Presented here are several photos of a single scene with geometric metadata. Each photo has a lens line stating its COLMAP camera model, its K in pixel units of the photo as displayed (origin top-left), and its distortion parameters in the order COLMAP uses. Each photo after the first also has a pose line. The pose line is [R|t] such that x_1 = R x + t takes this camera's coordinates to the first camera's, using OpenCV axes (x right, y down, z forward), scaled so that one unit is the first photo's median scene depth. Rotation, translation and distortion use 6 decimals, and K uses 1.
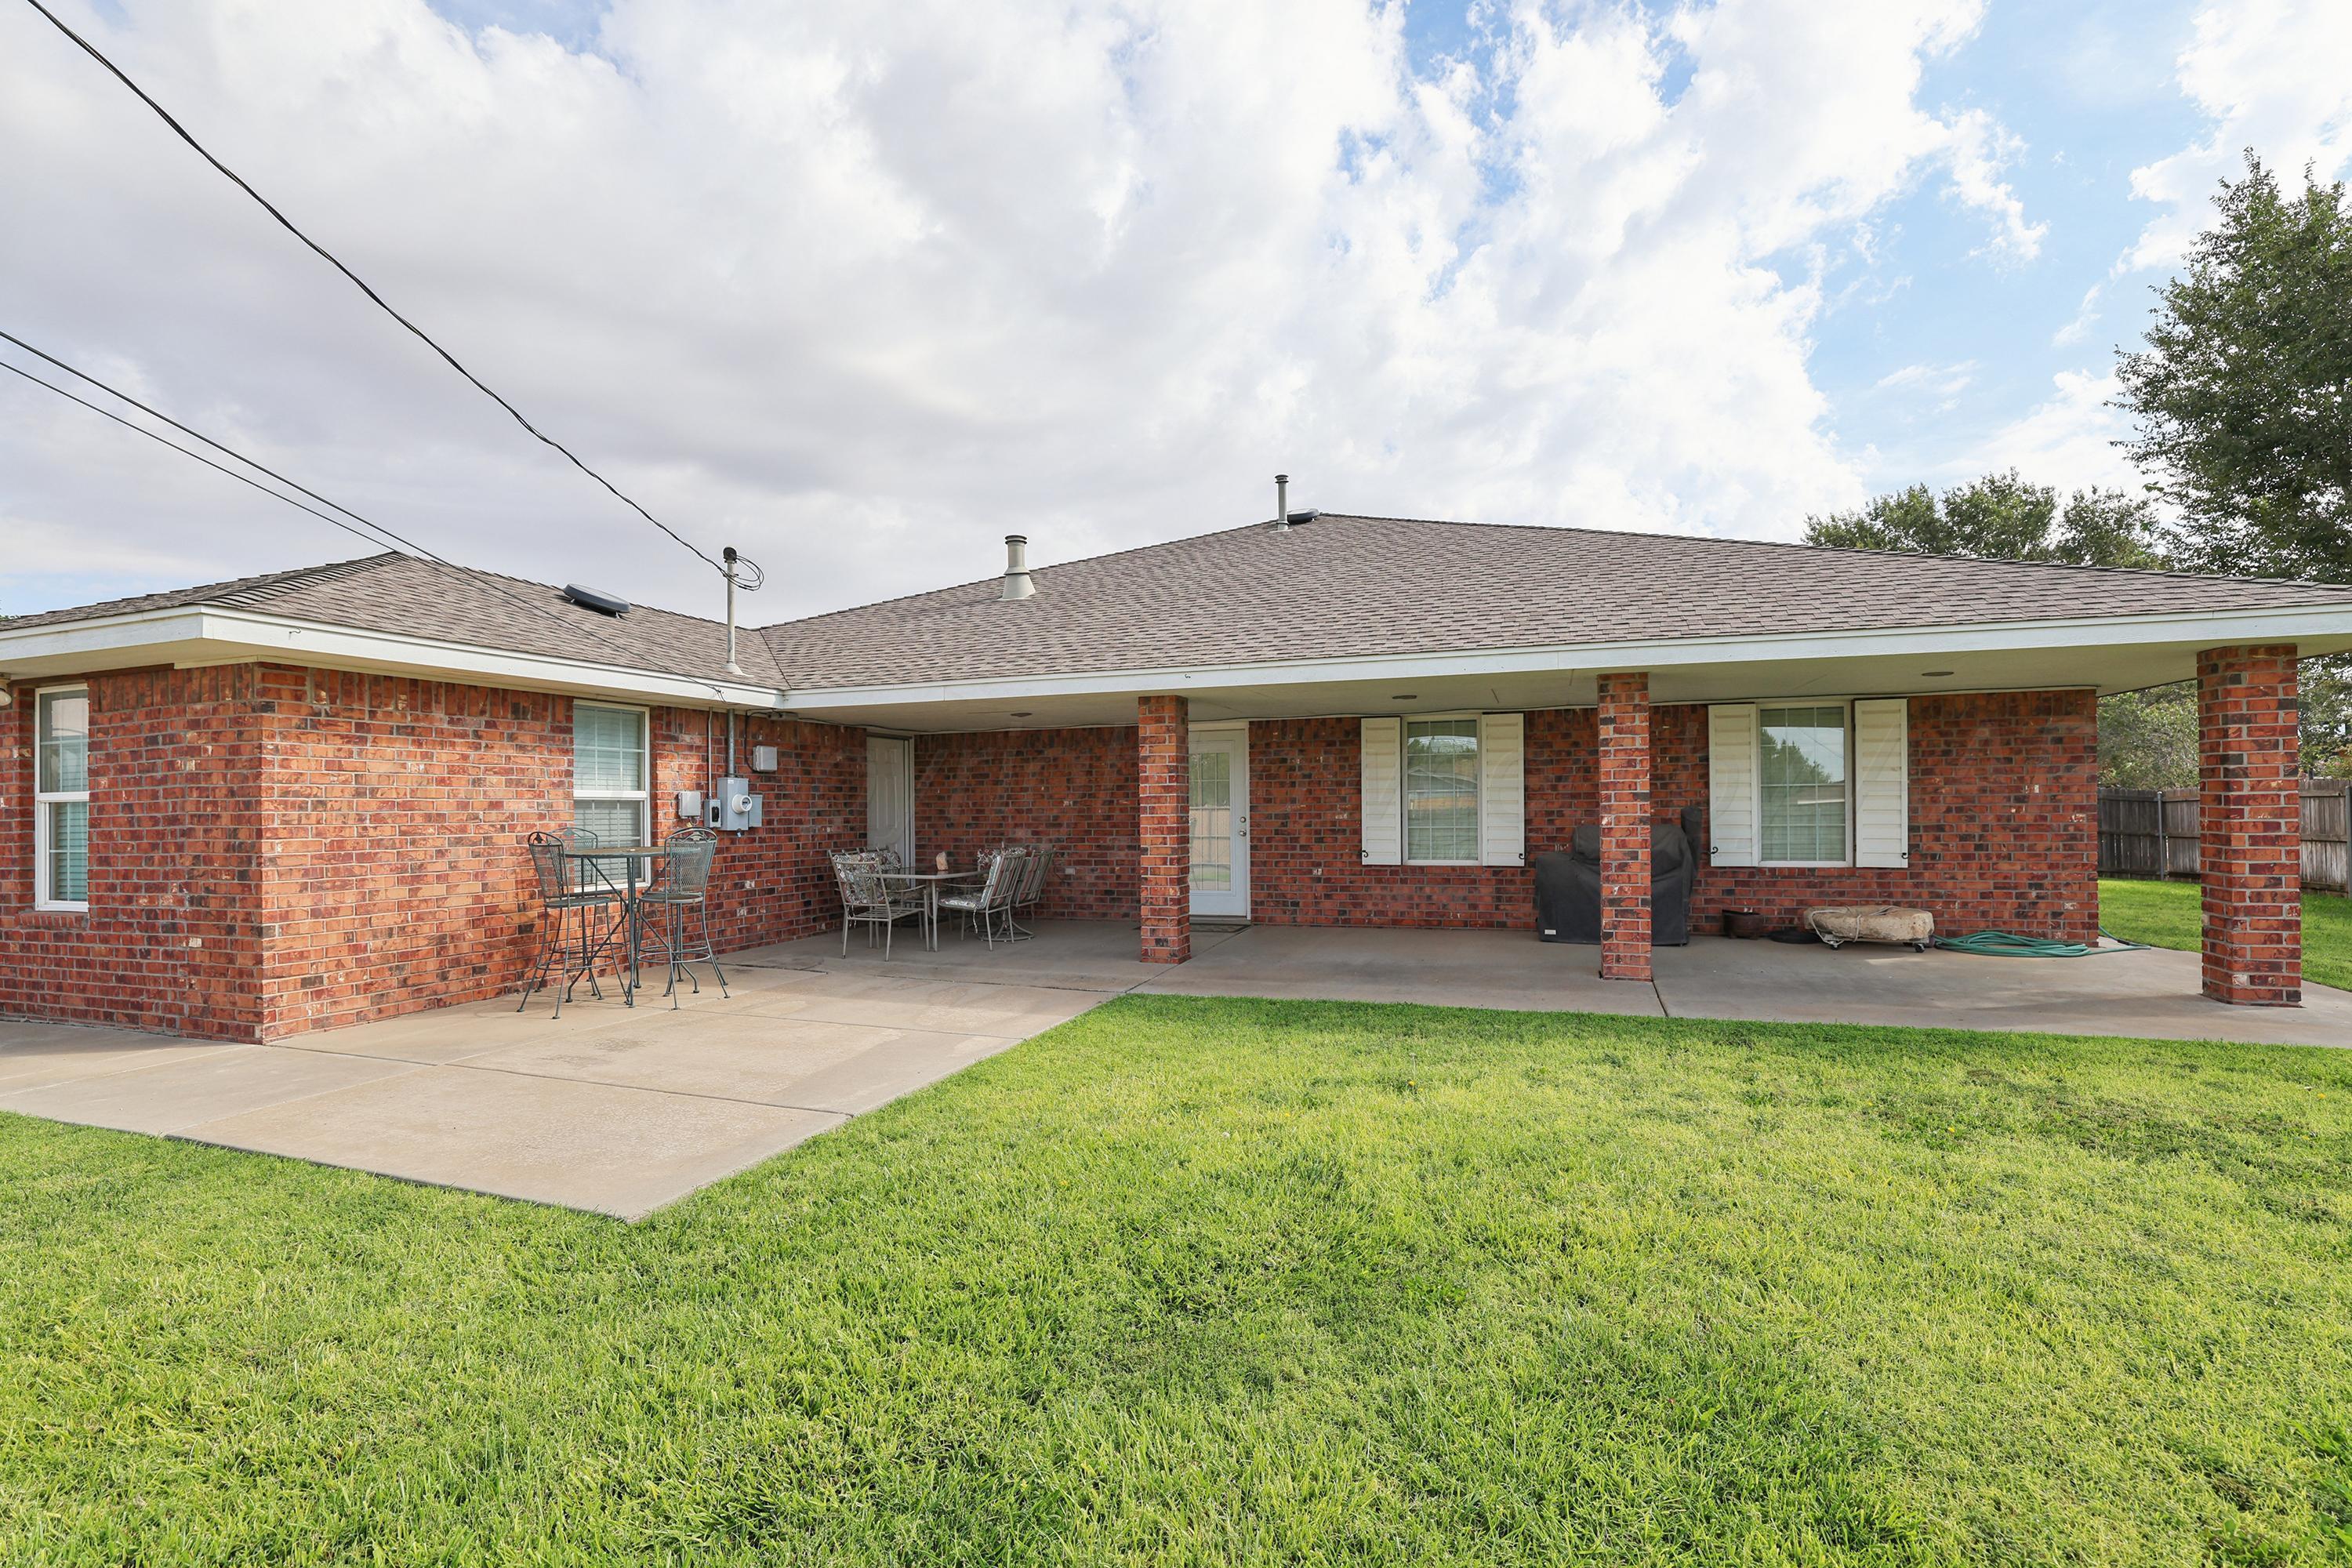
lens RADIAL K [[1042.0, 0, 1173.7], [0, 1042.0, 810.0], [0, 0, 1]] dist [0.000532, -0.009723]
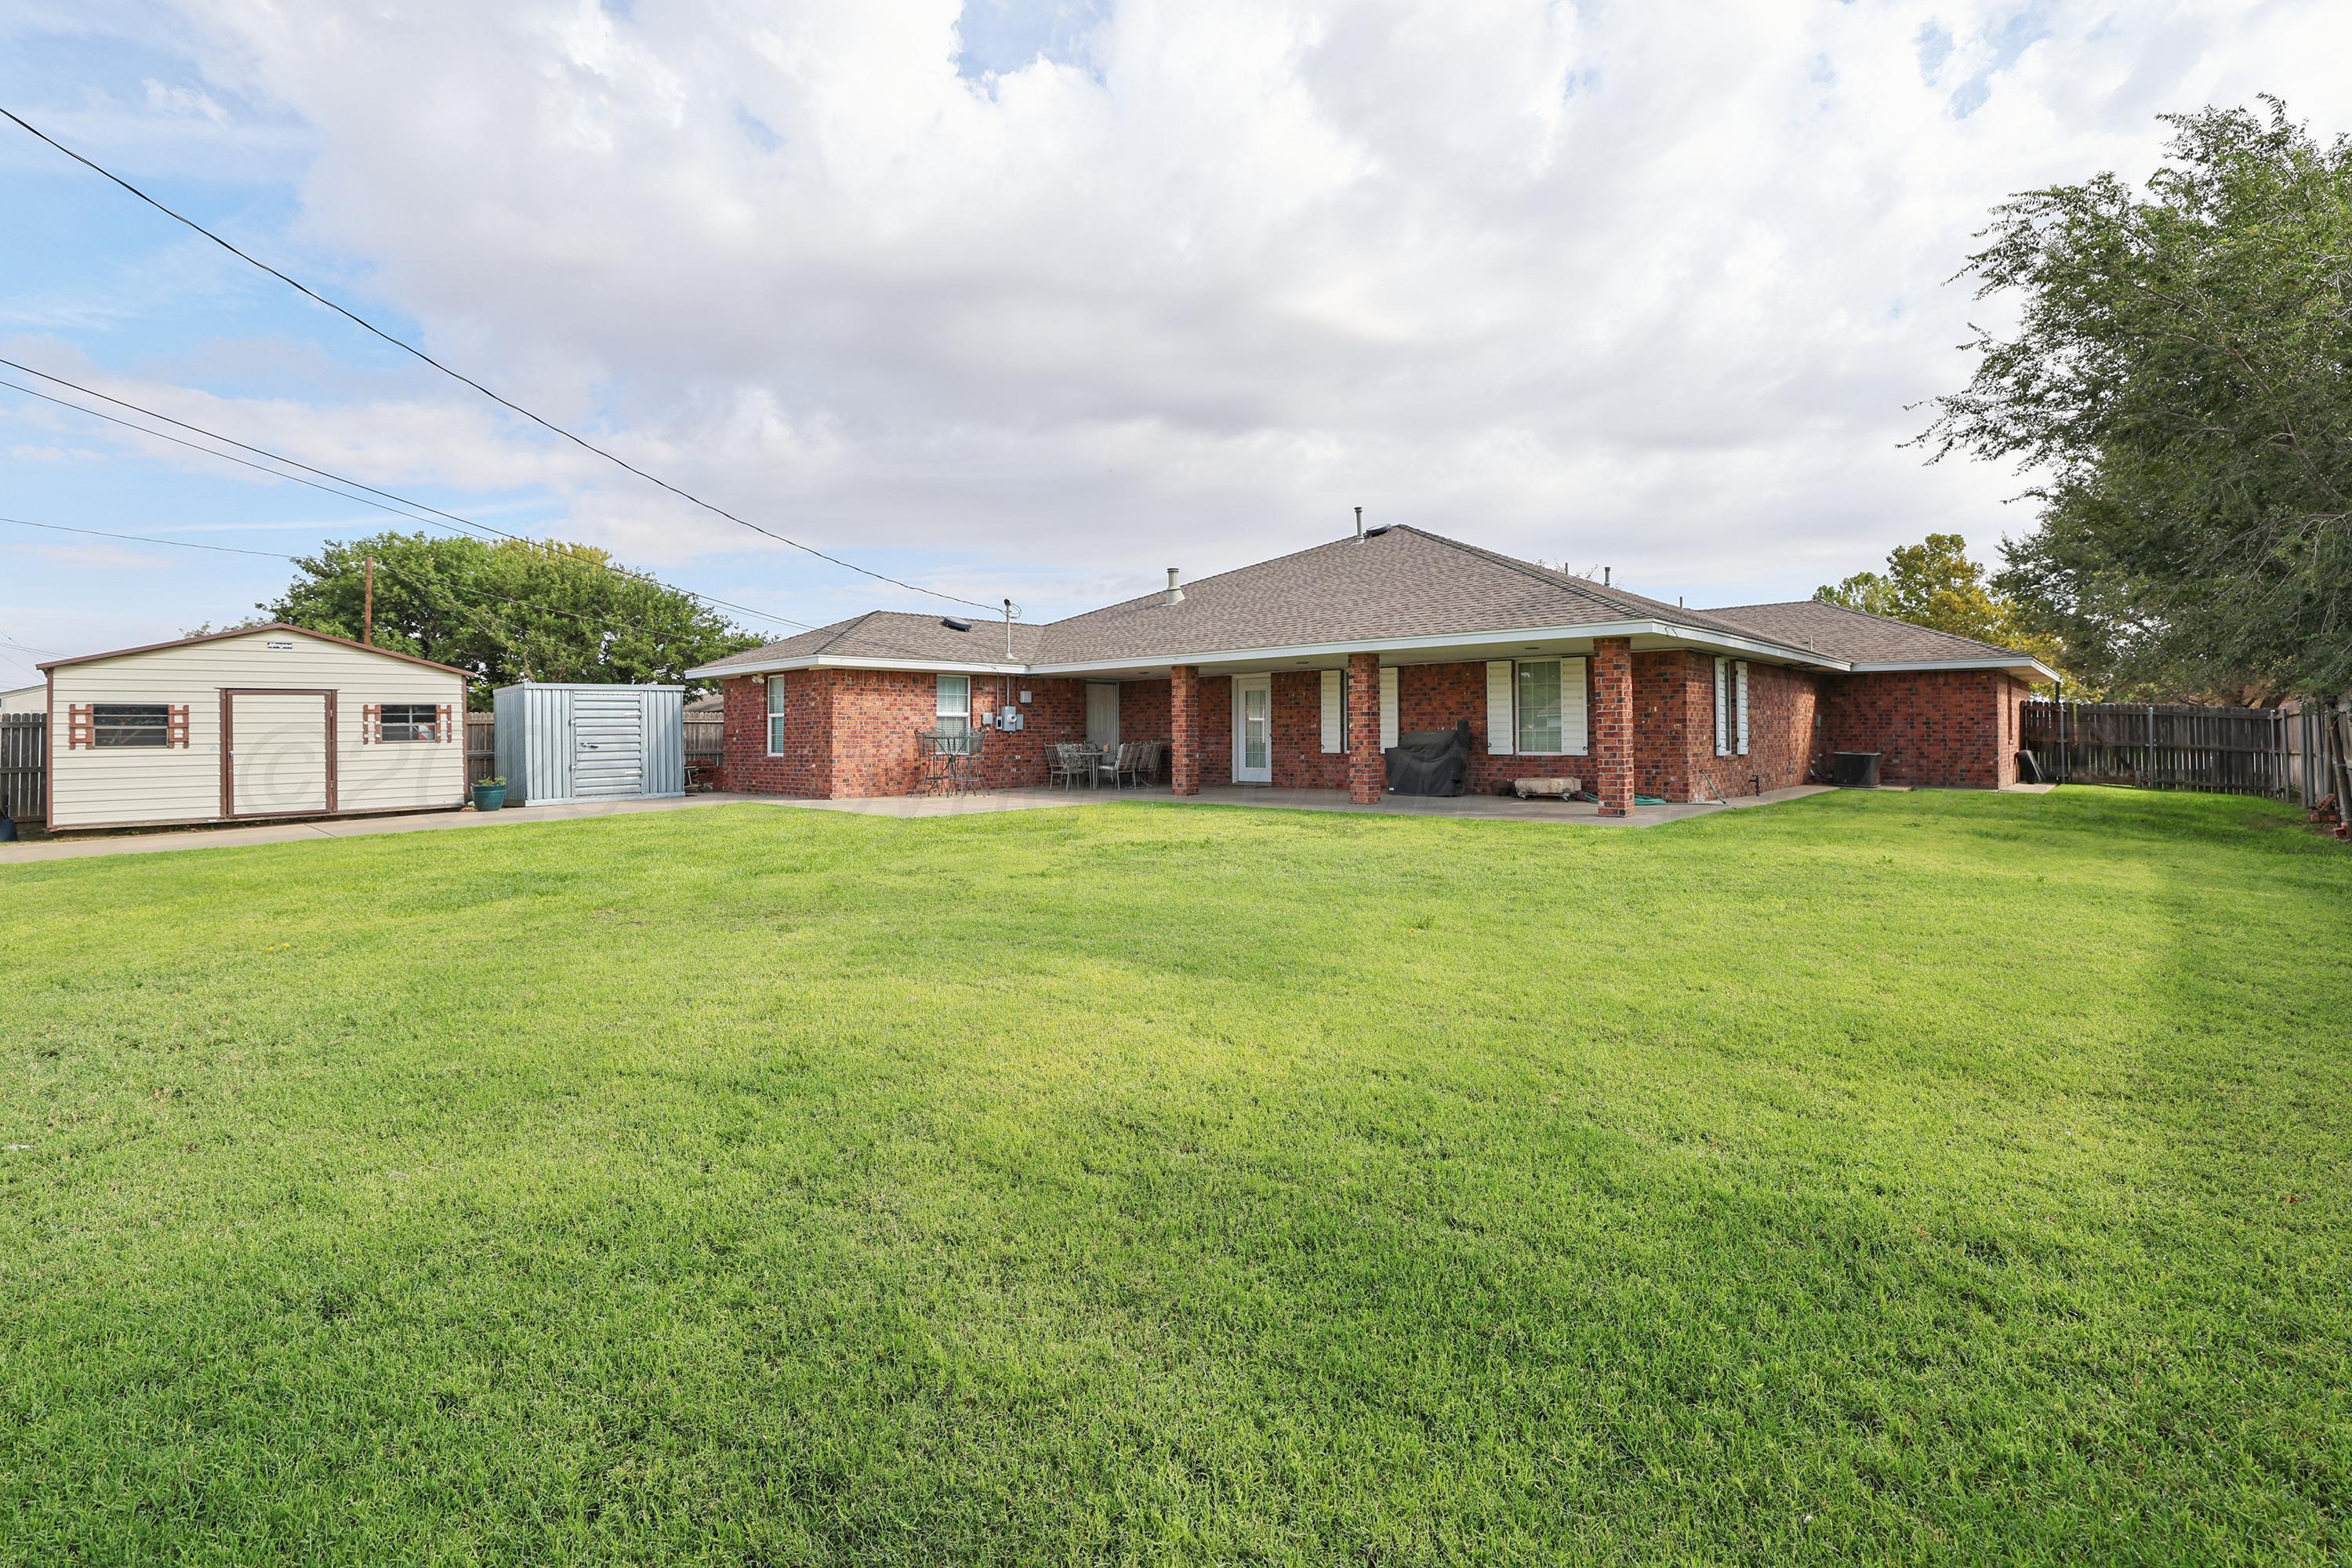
lens RADIAL K [[1046.8, 0, 1174.3], [0, 1046.8, 724.8], [0, 0, 1]] dist [-0.052078, 0.021389]
pose [[0.915677, 0.001634, -0.401912, 0.686428], [-0.004321, 0.999974, -0.005778, 0.016198], [0.401892, 0.007027, 0.915660, -0.754573]]
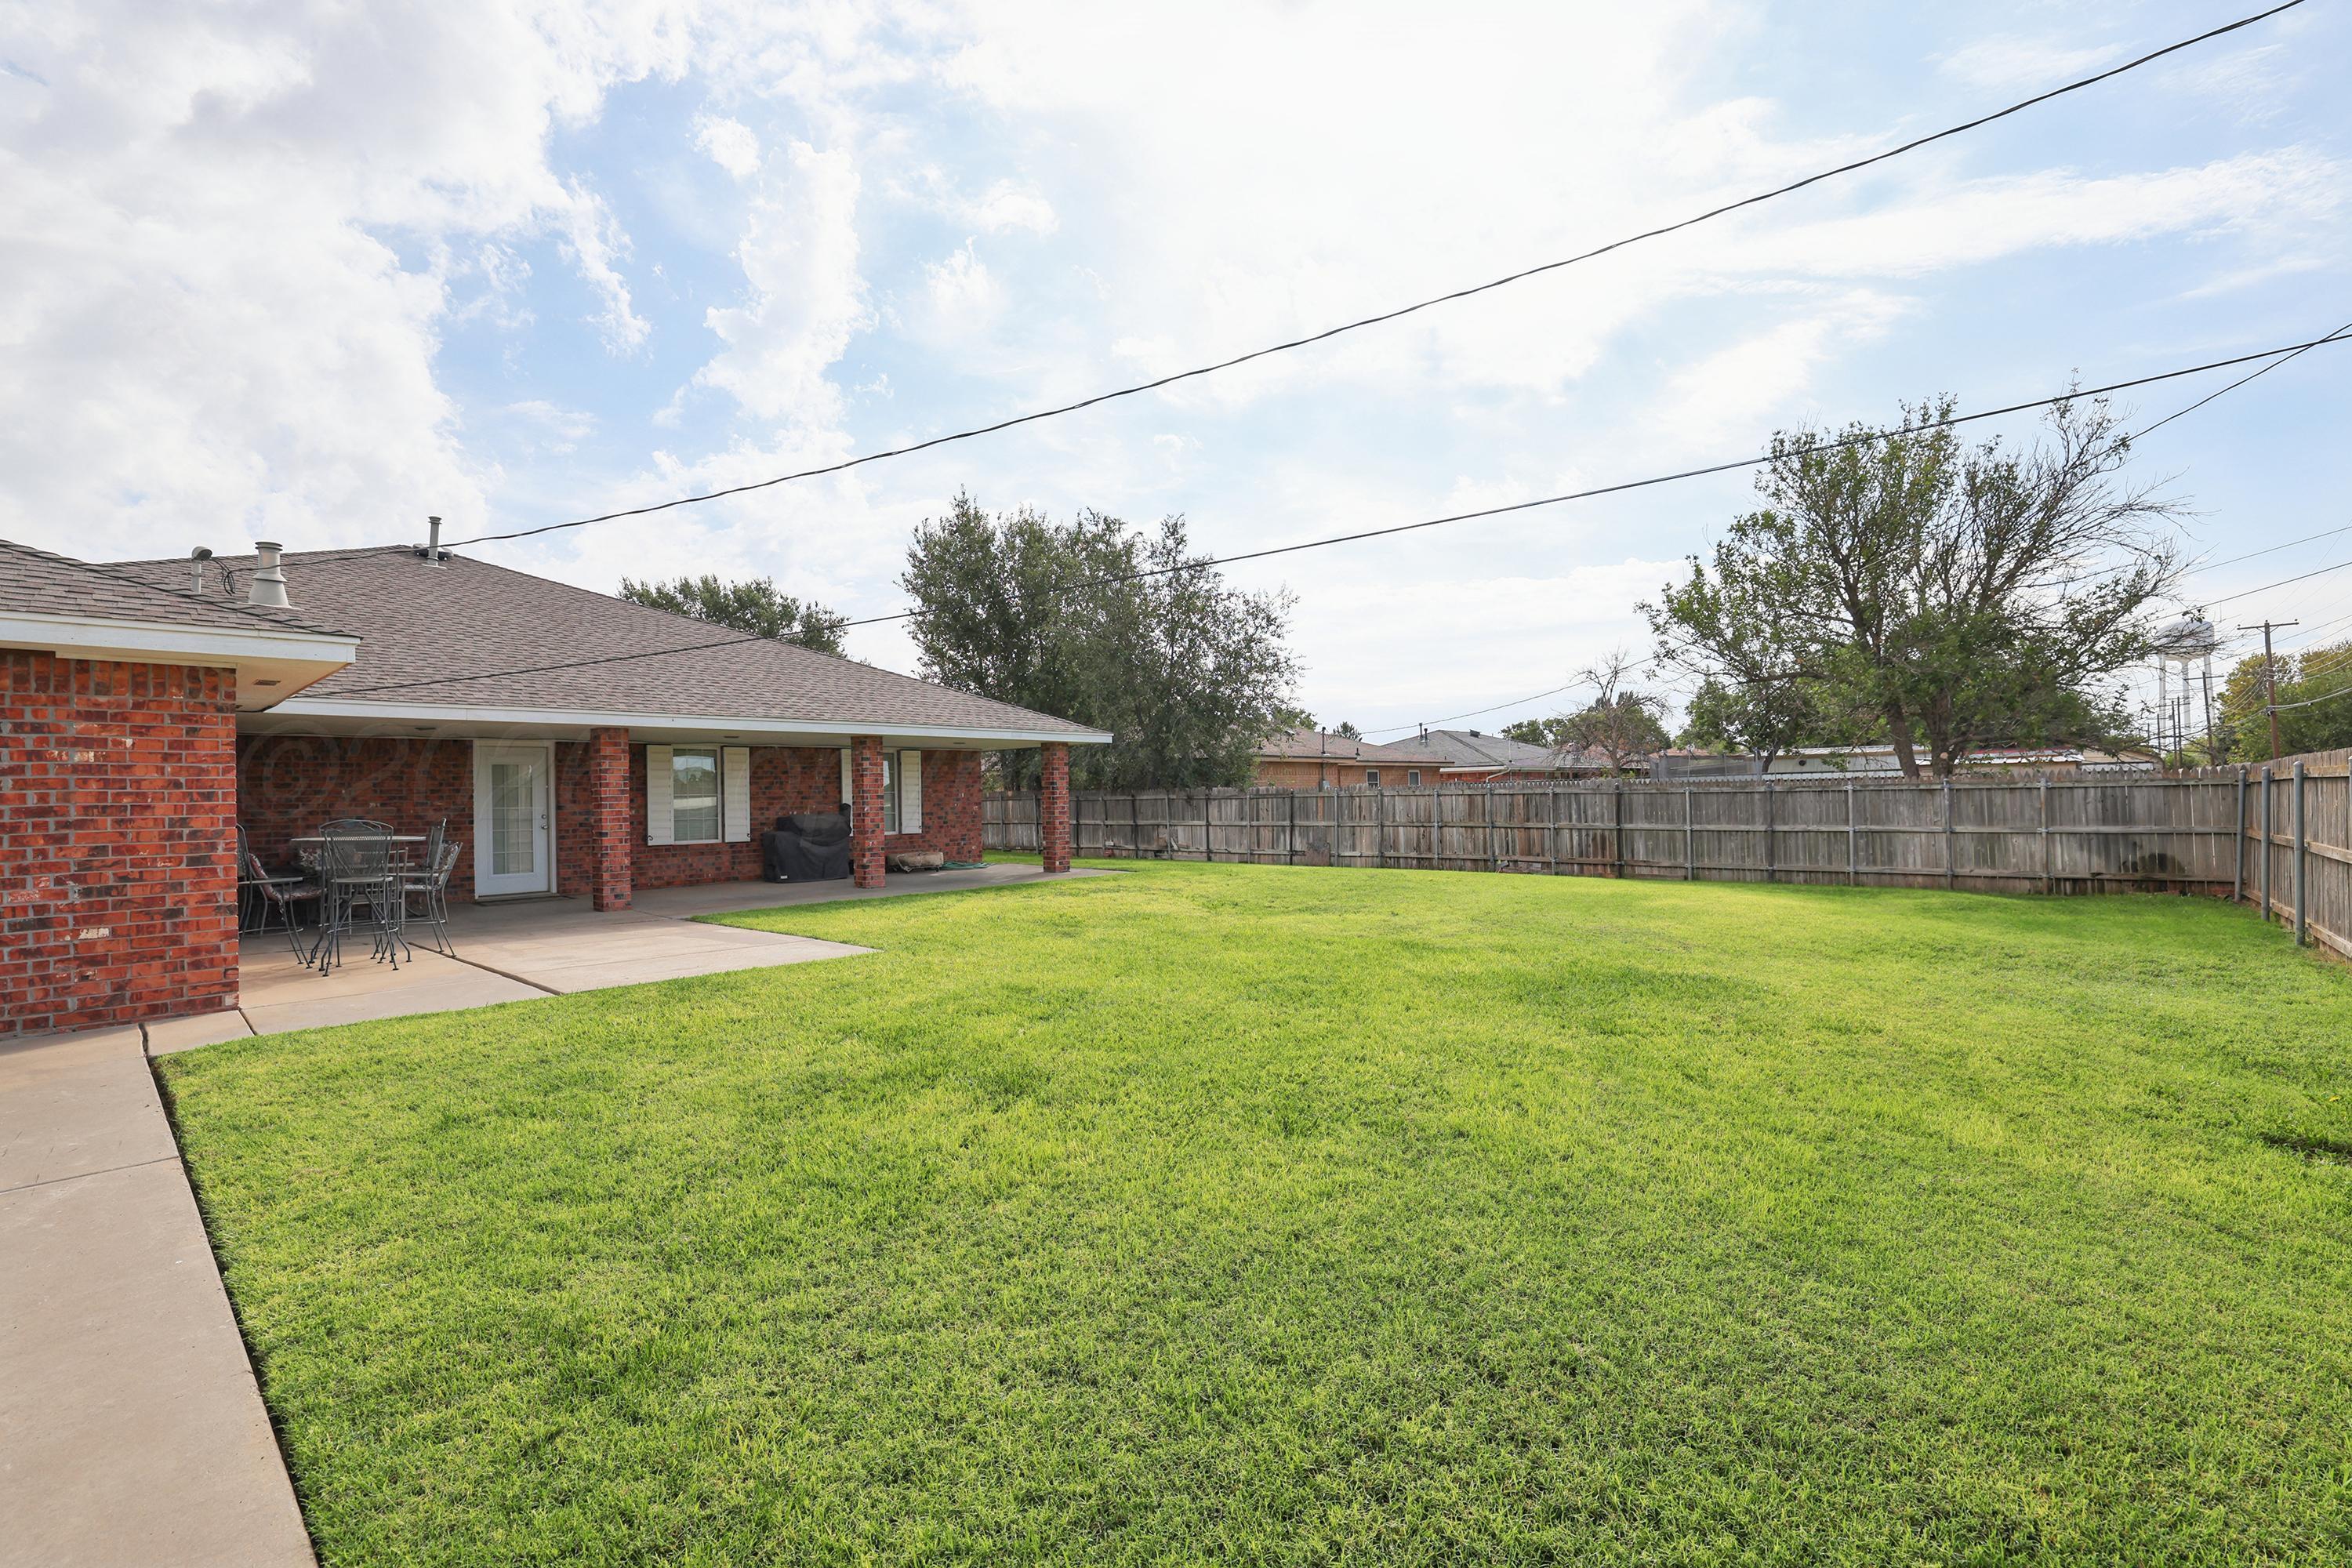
lens RADIAL K [[1042.0, 0, 1173.7], [0, 1042.0, 810.0], [0, 0, 1]] dist [0.000532, -0.009723]
pose [[0.391266, -0.007746, 0.920245, -0.889025], [0.019421, 0.999811, 0.000159, 0.017595], [-0.920072, 0.017810, 0.391343, -0.245017]]
